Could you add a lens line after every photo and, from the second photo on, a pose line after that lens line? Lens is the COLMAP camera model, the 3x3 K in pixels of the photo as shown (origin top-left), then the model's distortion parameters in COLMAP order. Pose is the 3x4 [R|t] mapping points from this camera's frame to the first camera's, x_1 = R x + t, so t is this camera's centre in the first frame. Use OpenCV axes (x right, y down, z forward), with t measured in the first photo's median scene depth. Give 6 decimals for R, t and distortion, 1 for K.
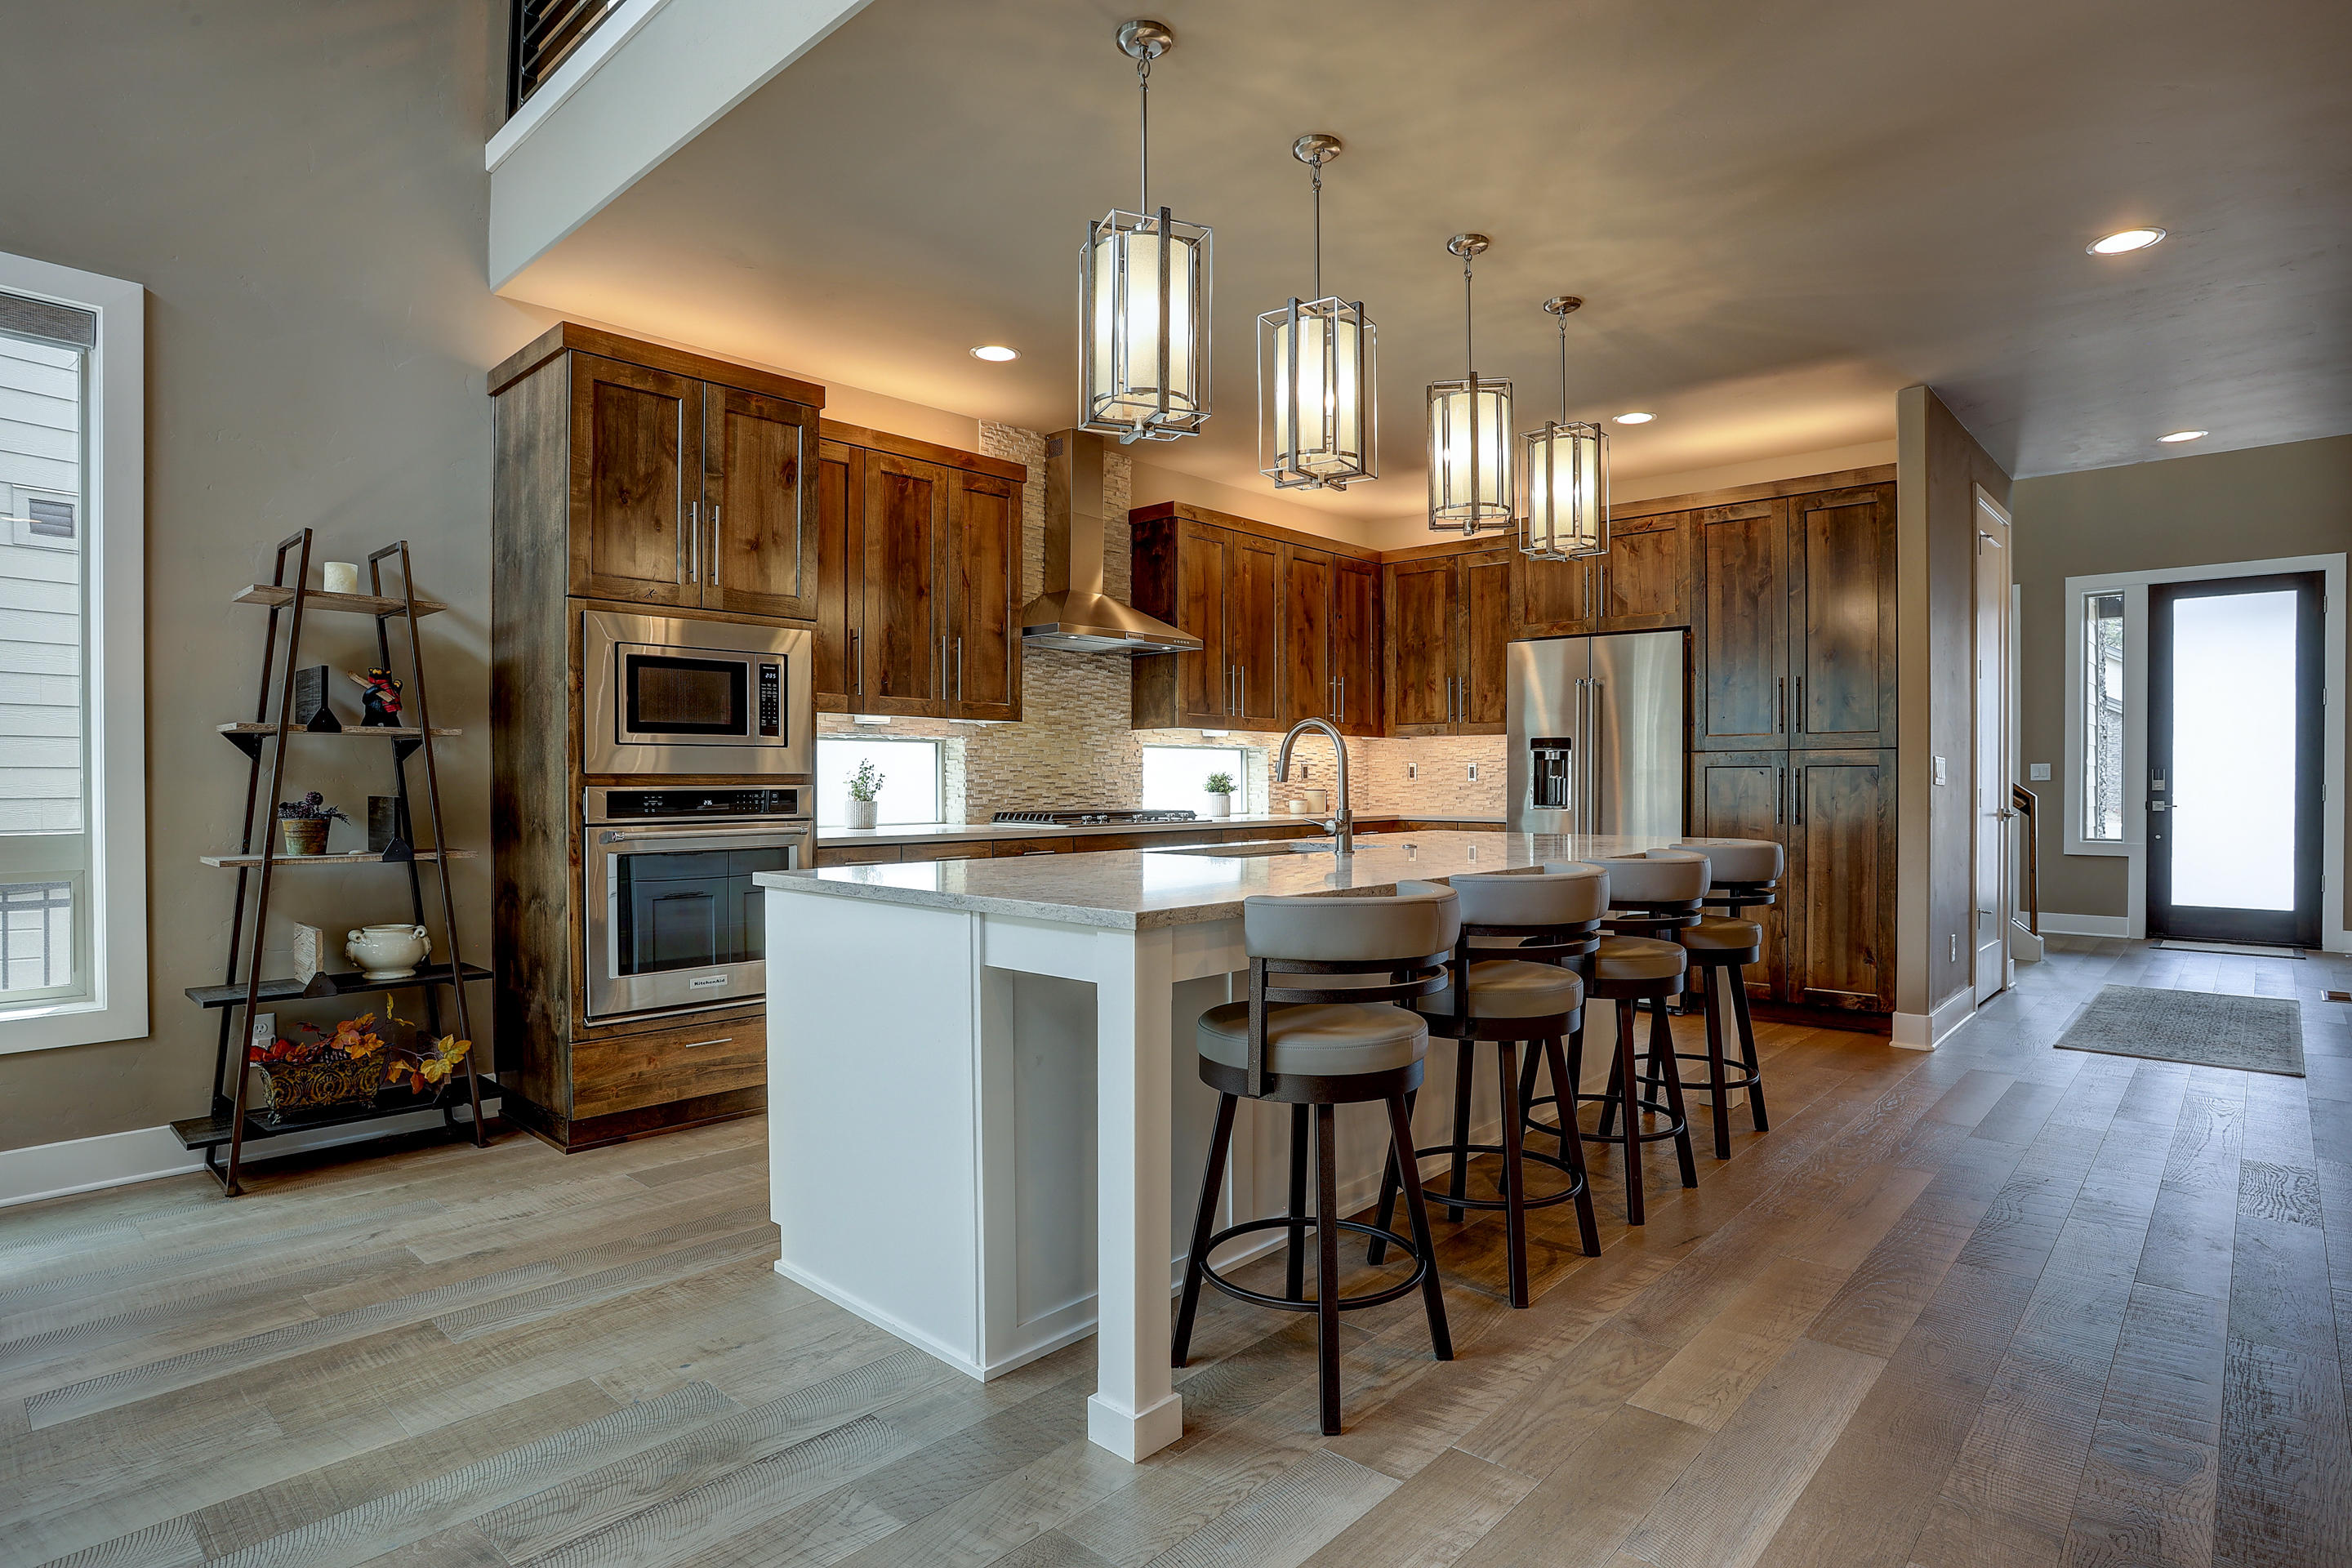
lens RADIAL K [[1237.4, 0, 1181.9], [0, 1237.4, 787.2], [0, 0, 1]] dist [-0.091366, 0.050176]
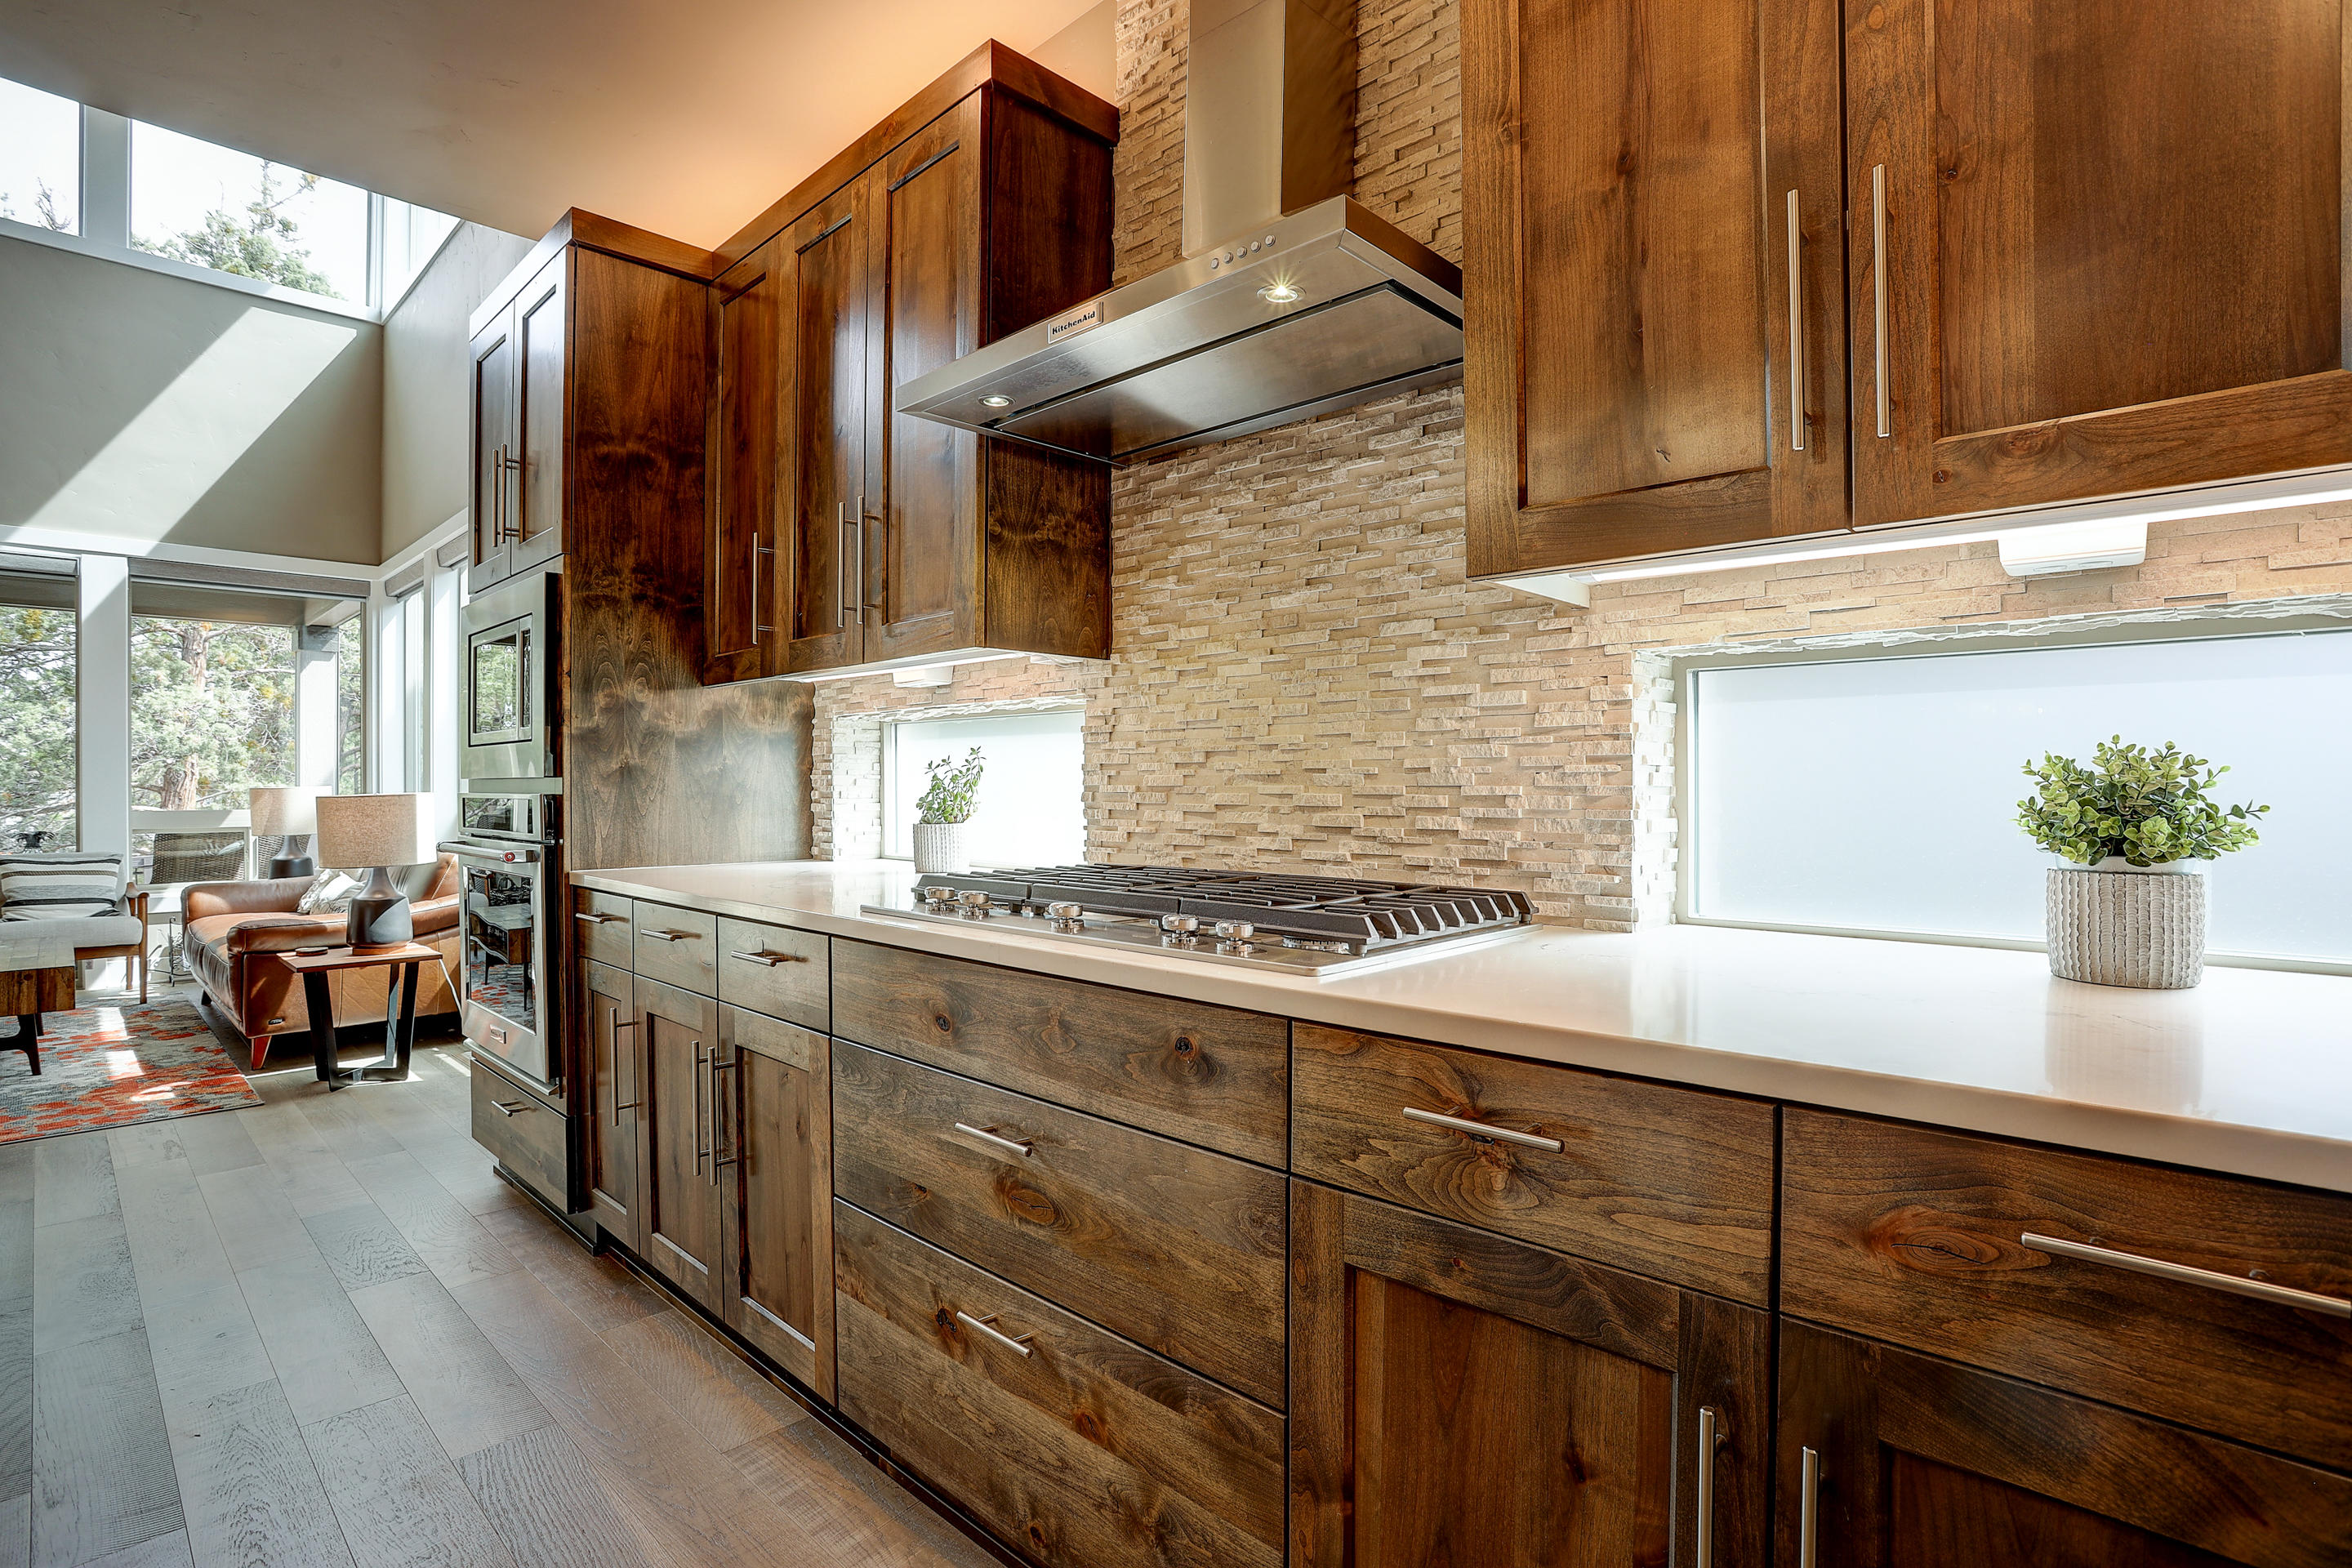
lens RADIAL K [[1154.1, 0, 1185.6], [0, 1154.1, 786.2], [0, 0, 1]] dist [-0.072302, 0.027901]
pose [[-0.027884, 0.006472, -0.999590, 0.257635], [-0.003204, 0.999973, 0.006564, -0.009172], [0.999606, 0.003385, -0.027862, 1.082678]]
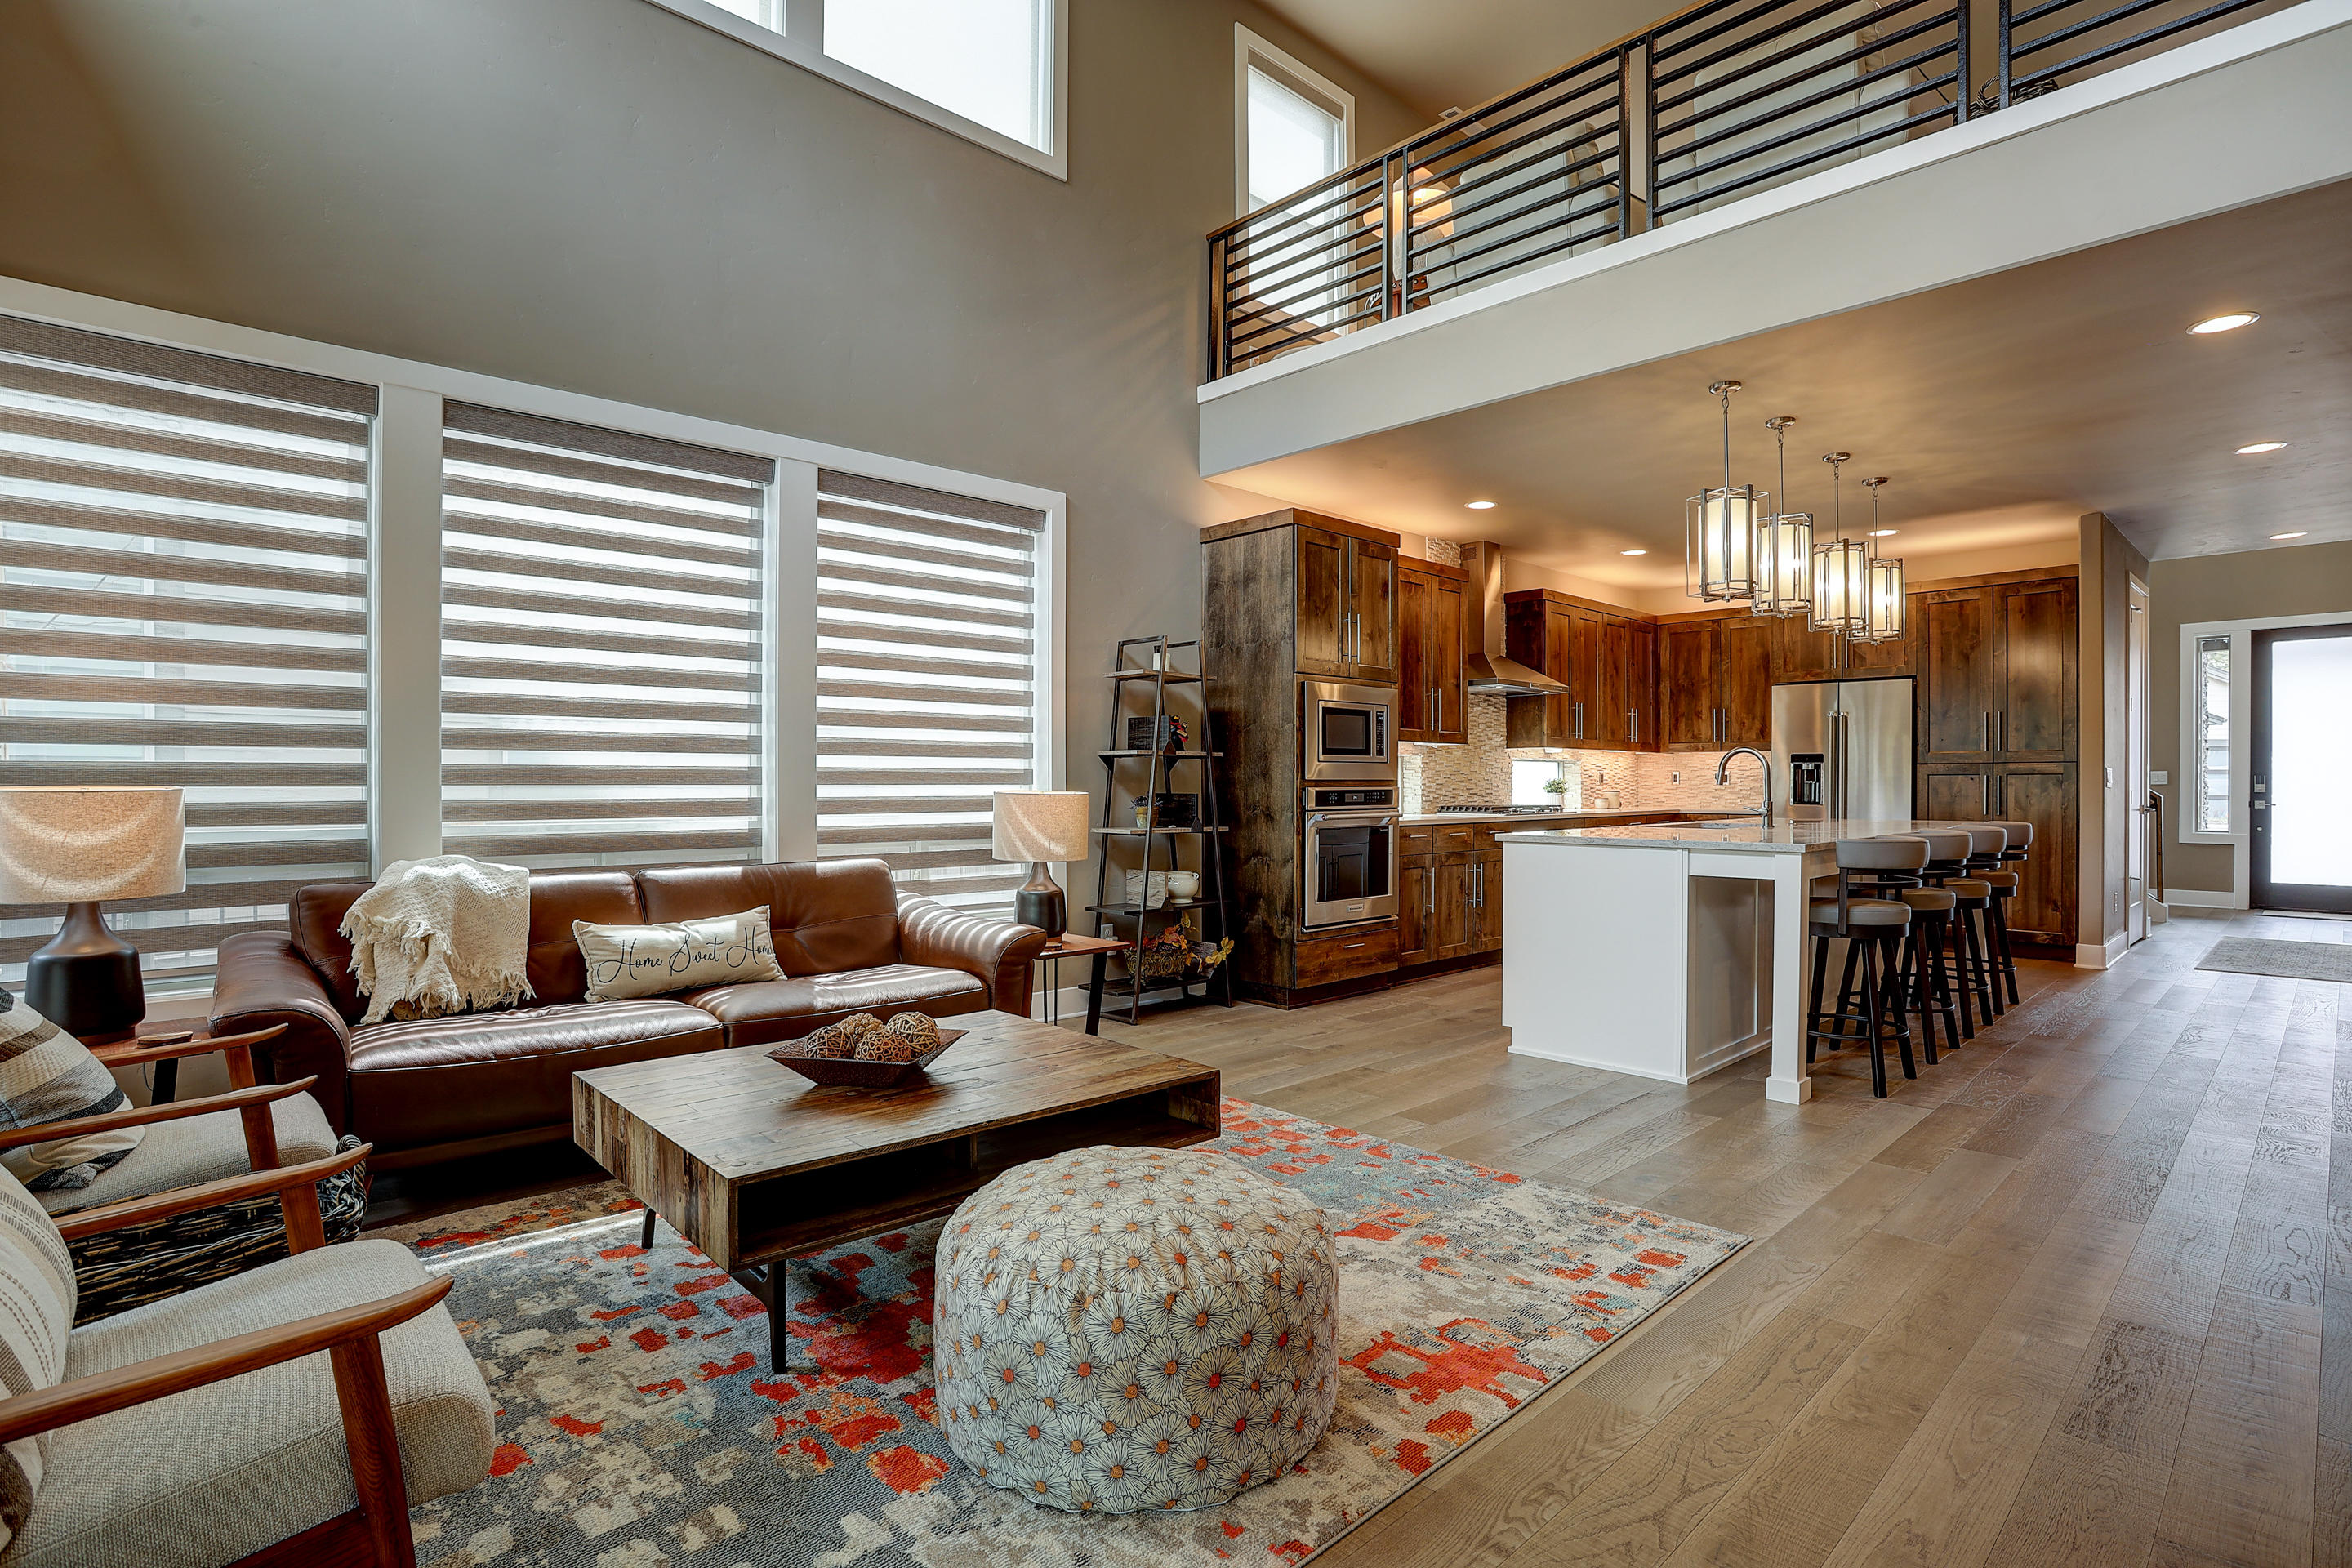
lens RADIAL K [[1154.1, 0, 1185.6], [0, 1154.1, 786.2], [0, 0, 1]] dist [-0.072302, 0.027901]
pose [[0.997416, 0.000795, -0.071842, -0.369445], [-0.001084, 0.999991, -0.003995, 0.003115], [0.071838, 0.004062, 0.997408, -0.400838]]
